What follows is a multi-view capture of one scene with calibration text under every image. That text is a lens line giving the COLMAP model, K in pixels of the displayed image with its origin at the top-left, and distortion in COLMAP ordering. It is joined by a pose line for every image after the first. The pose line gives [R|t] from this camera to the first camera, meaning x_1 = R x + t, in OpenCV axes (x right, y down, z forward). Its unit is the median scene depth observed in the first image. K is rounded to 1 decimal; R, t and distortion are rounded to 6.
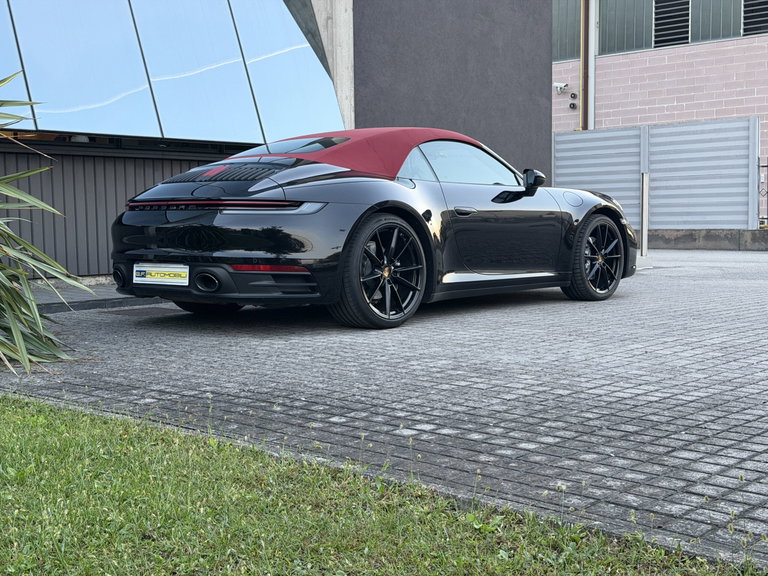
lens RADIAL K [[1081.7, 0, 382.0], [0, 1081.7, 286.5], [0, 0, 1]] dist [0.123982, 0.000000]
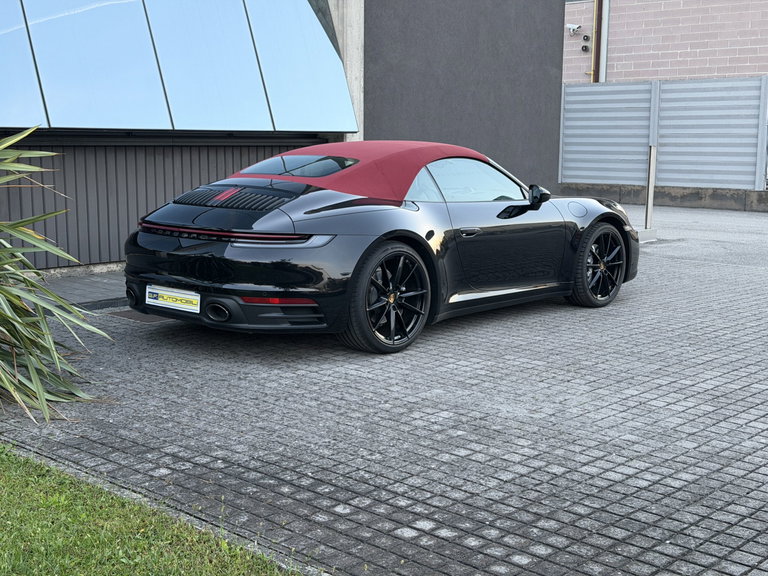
lens RADIAL K [[1081.7, 0, 382.3], [0, 1081.7, 289.1], [0, 0, 1]] dist [0.123982, 0.000000]
pose [[0.999766, 0.021352, -0.003361, -0.001772], [-0.021013, 0.996546, 0.080341, -0.104018], [0.005065, -0.080252, 0.996762, -0.023065]]
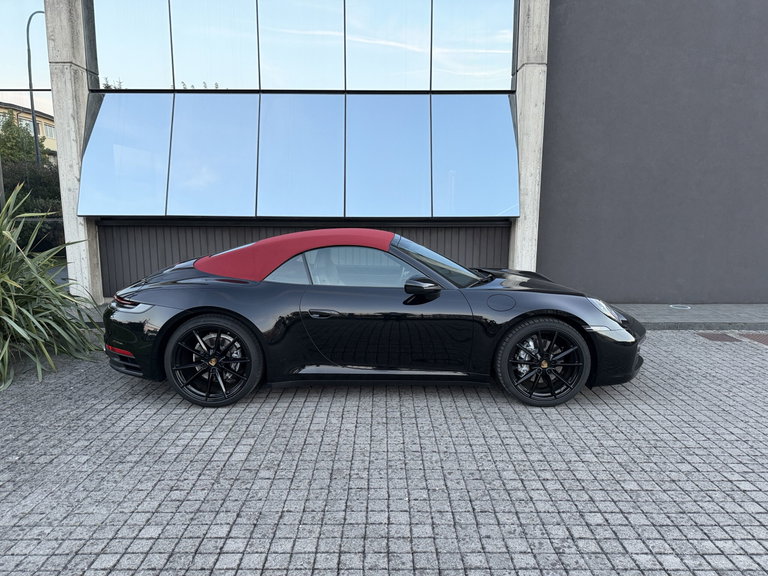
lens RADIAL K [[548.3, 0, 384.7], [0, 548.3, 287.9], [0, 0, 1]] dist [0.037792, -0.041463]
pose [[0.673079, 0.127985, -0.728413, 0.576546], [-0.060000, 0.991116, 0.118700, -0.181695], [0.737133, -0.036190, 0.674778, 0.721608]]
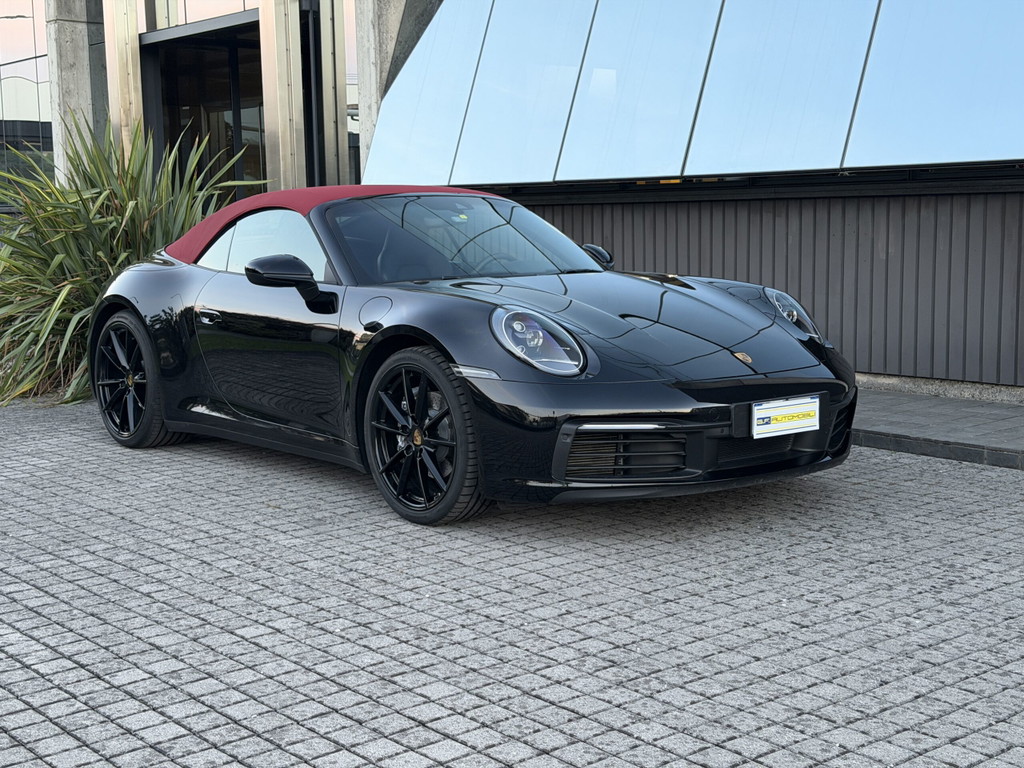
lens RADIAL K [[1442.2, 0, 510.6], [0, 1442.2, 387.1], [0, 0, 1]] dist [0.123982, 0.000000]
pose [[-0.146726, 0.138347, -0.979455, 1.053492], [-0.048796, 0.987953, 0.146857, -0.185458], [0.987973, 0.069342, -0.138207, 1.437952]]
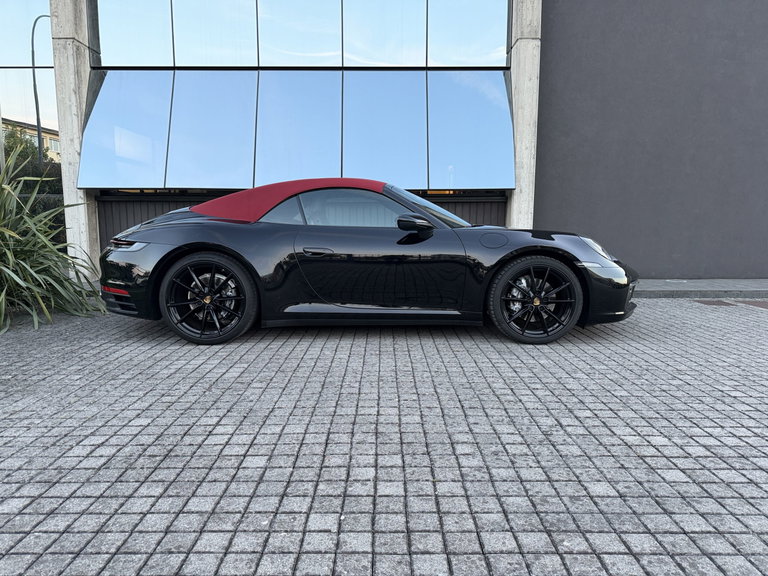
lens RADIAL K [[548.3, 0, 384.7], [0, 548.3, 288.2], [0, 0, 1]] dist [0.037792, -0.041463]
pose [[0.671376, 0.104077, -0.733773, 0.596748], [-0.058370, 0.994440, 0.087643, -0.092625], [0.738815, -0.016011, 0.673718, 0.722547]]
